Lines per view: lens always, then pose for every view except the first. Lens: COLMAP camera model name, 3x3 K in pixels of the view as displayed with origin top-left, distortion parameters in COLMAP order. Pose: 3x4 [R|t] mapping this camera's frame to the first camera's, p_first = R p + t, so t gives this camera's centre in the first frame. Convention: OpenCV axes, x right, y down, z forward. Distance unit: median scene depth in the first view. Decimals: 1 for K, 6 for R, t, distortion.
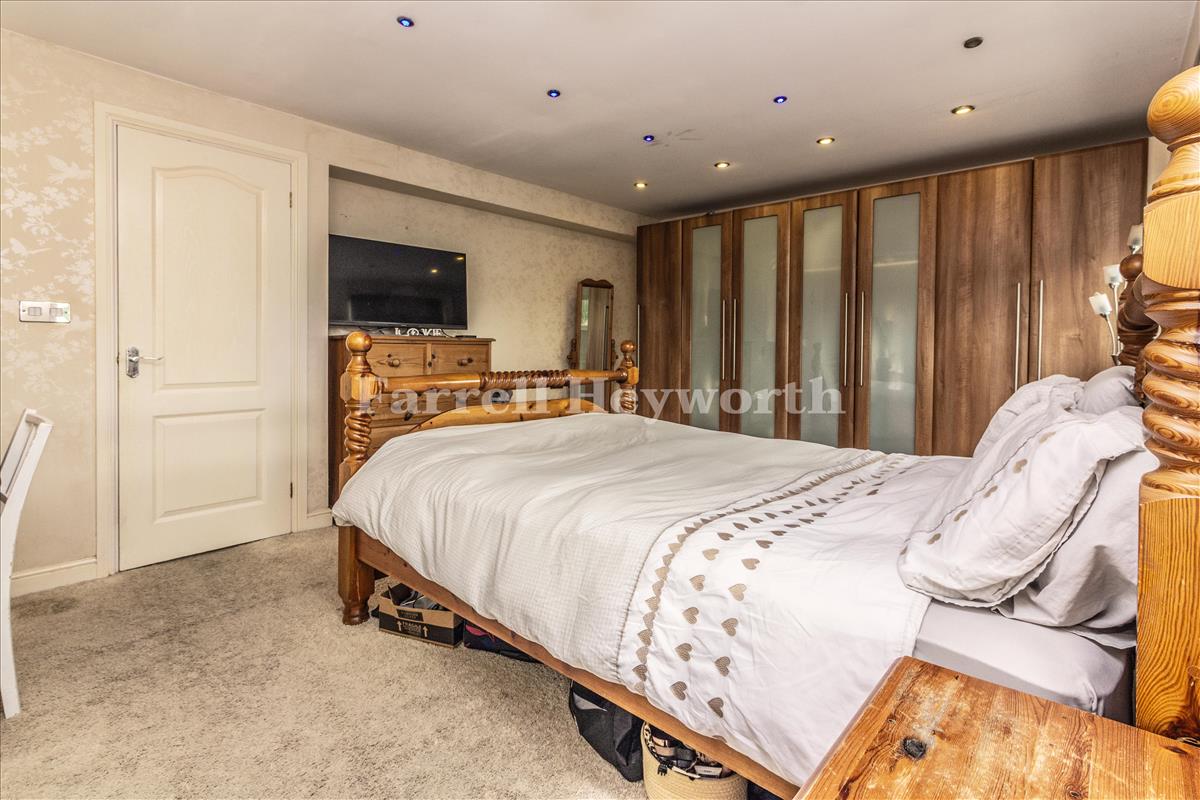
lens RADIAL K [[554.8, 0, 580.9], [0, 554.8, 372.4], [0, 0, 1]] dist [0.001692, 0.001050]
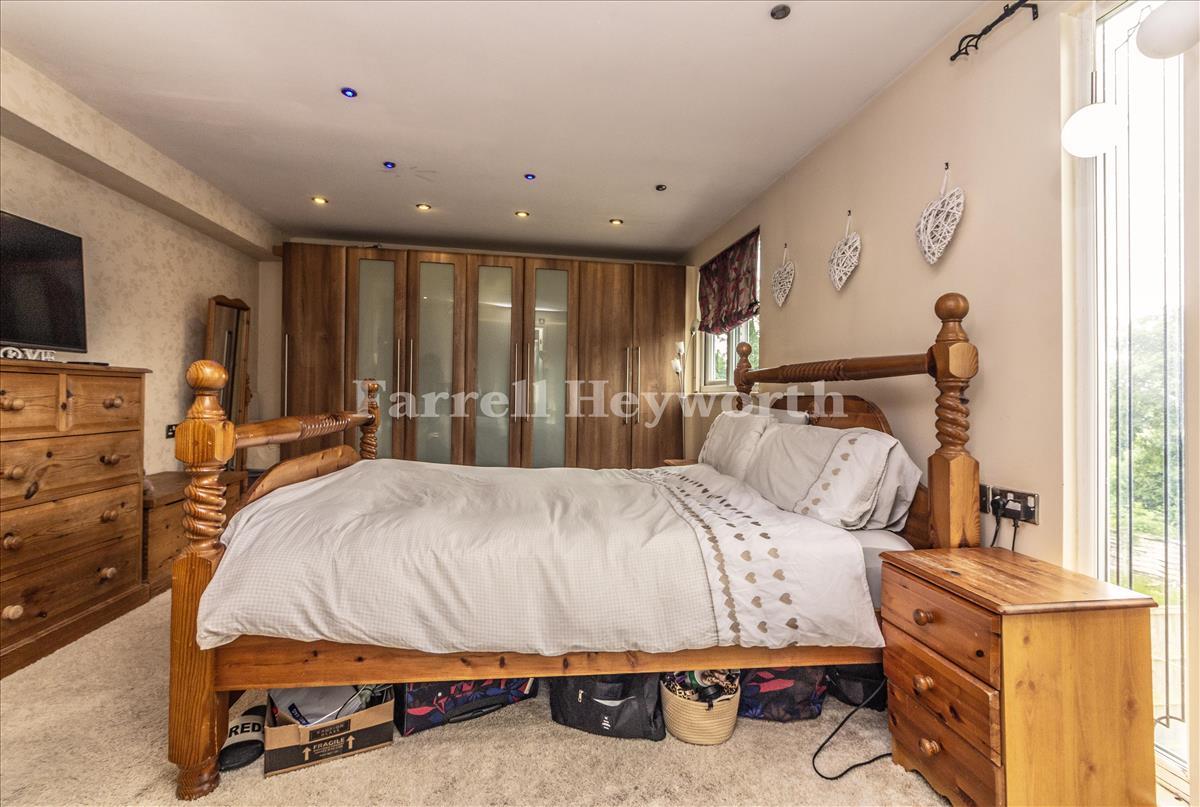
lens RADIAL K [[569.4, 0, 598.2], [0, 569.4, 405.2], [0, 0, 1]] dist [0.003642, -0.000508]
pose [[0.635067, -0.006017, 0.772433, -0.361988], [0.012803, 0.999914, -0.002737, -0.005924], [-0.772351, 0.011628, 0.635090, 0.104443]]
